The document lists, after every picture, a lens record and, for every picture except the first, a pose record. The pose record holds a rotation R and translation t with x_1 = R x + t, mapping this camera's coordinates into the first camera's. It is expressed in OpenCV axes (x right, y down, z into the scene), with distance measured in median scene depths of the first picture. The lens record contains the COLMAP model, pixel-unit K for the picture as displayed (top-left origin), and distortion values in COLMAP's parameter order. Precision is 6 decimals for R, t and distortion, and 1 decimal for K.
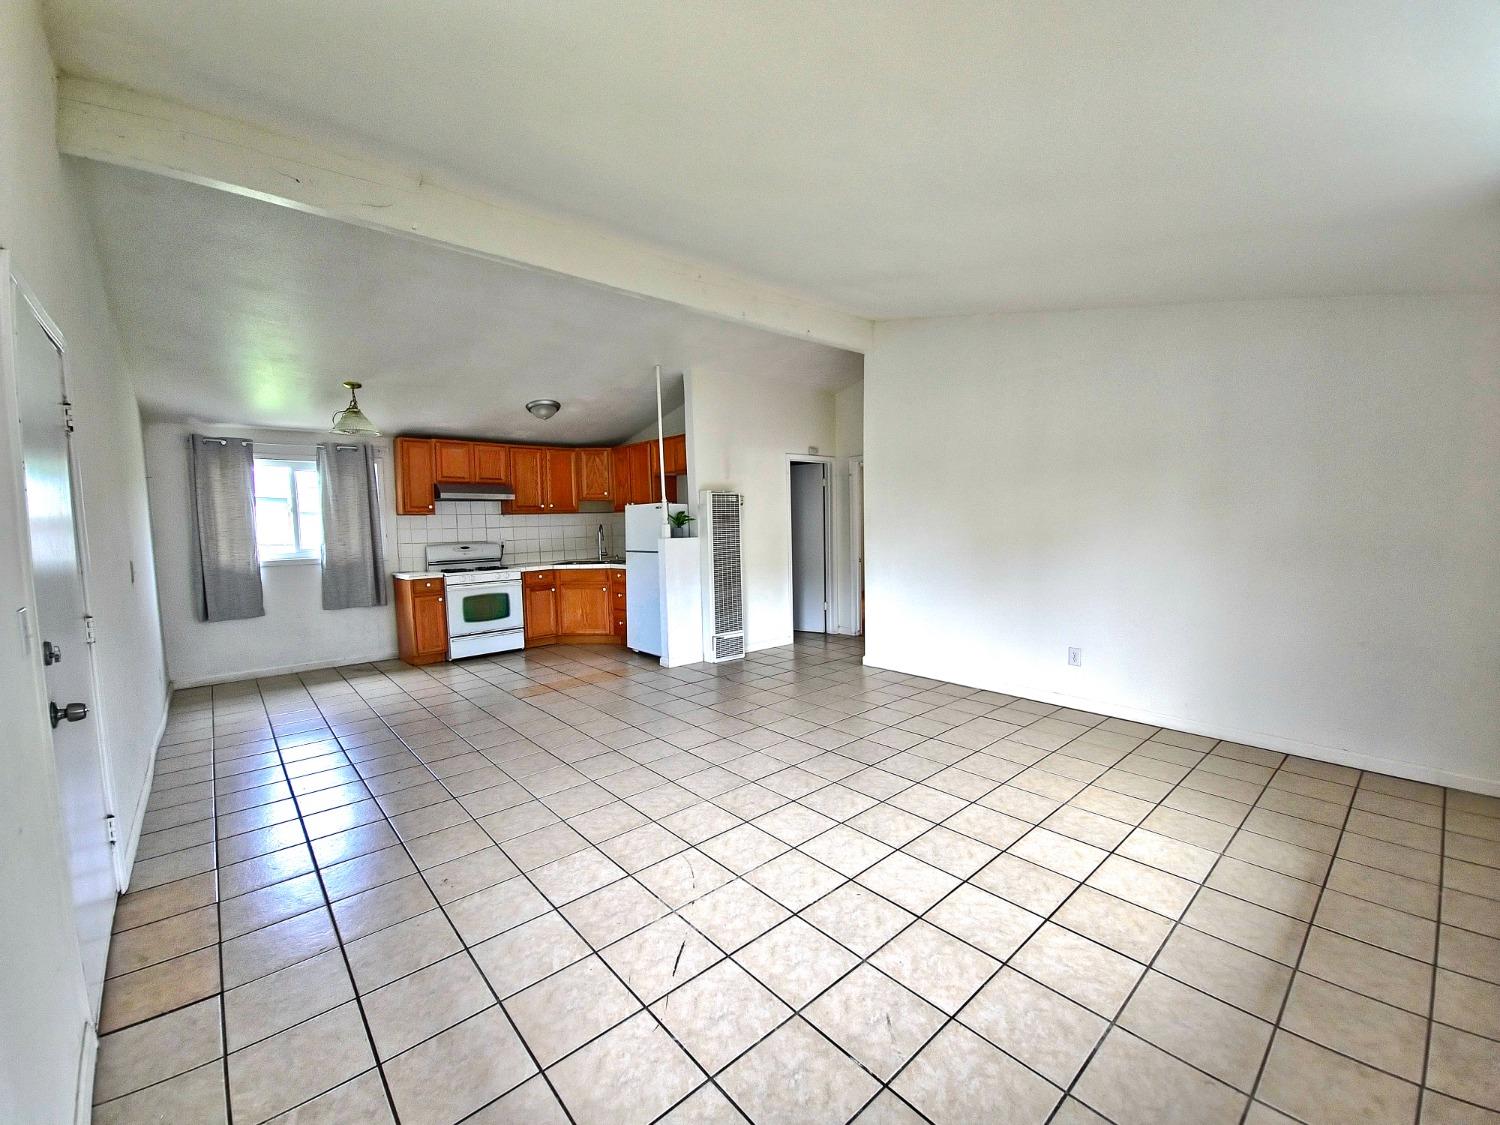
lens RADIAL K [[621.5, 0, 759.9], [0, 621.5, 565.4], [0, 0, 1]] dist [0.015376, -0.007748]
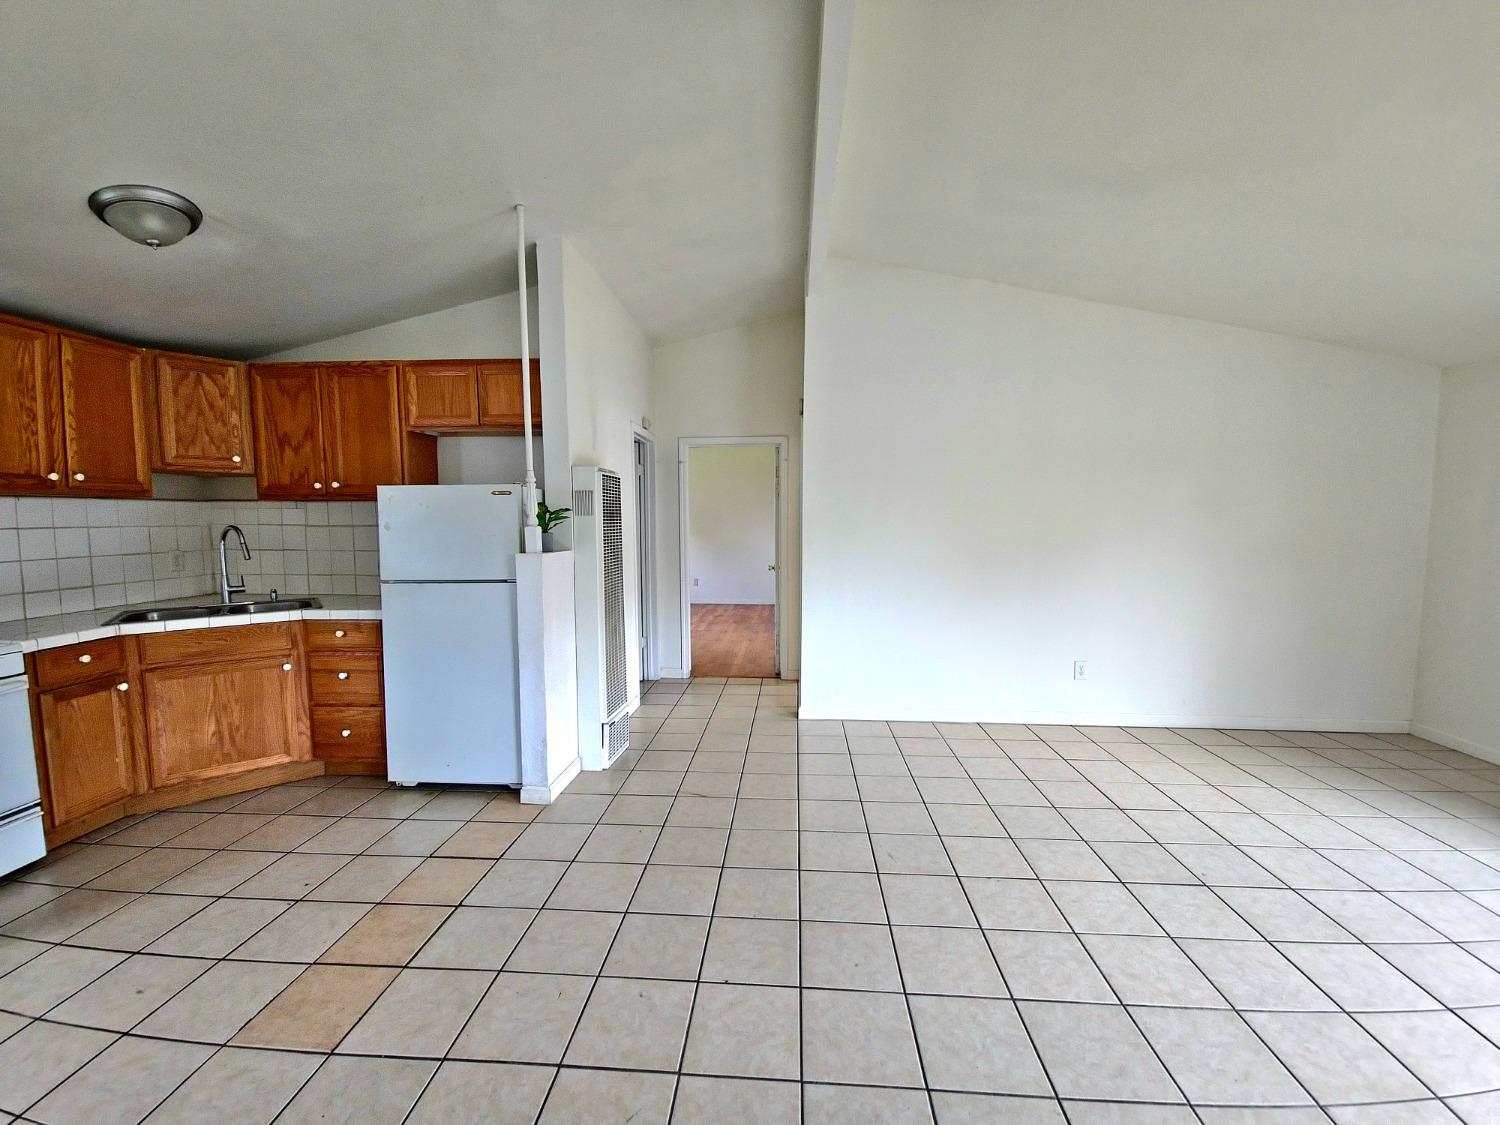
lens RADIAL K [[621.5, 0, 750.9], [0, 621.5, 562.6], [0, 0, 1]] dist [0.015376, -0.007748]
pose [[0.715874, -0.031901, 0.697501, -0.344276], [0.041474, 0.999135, 0.003130, -0.027308], [-0.696997, 0.026687, 0.716577, 0.456708]]
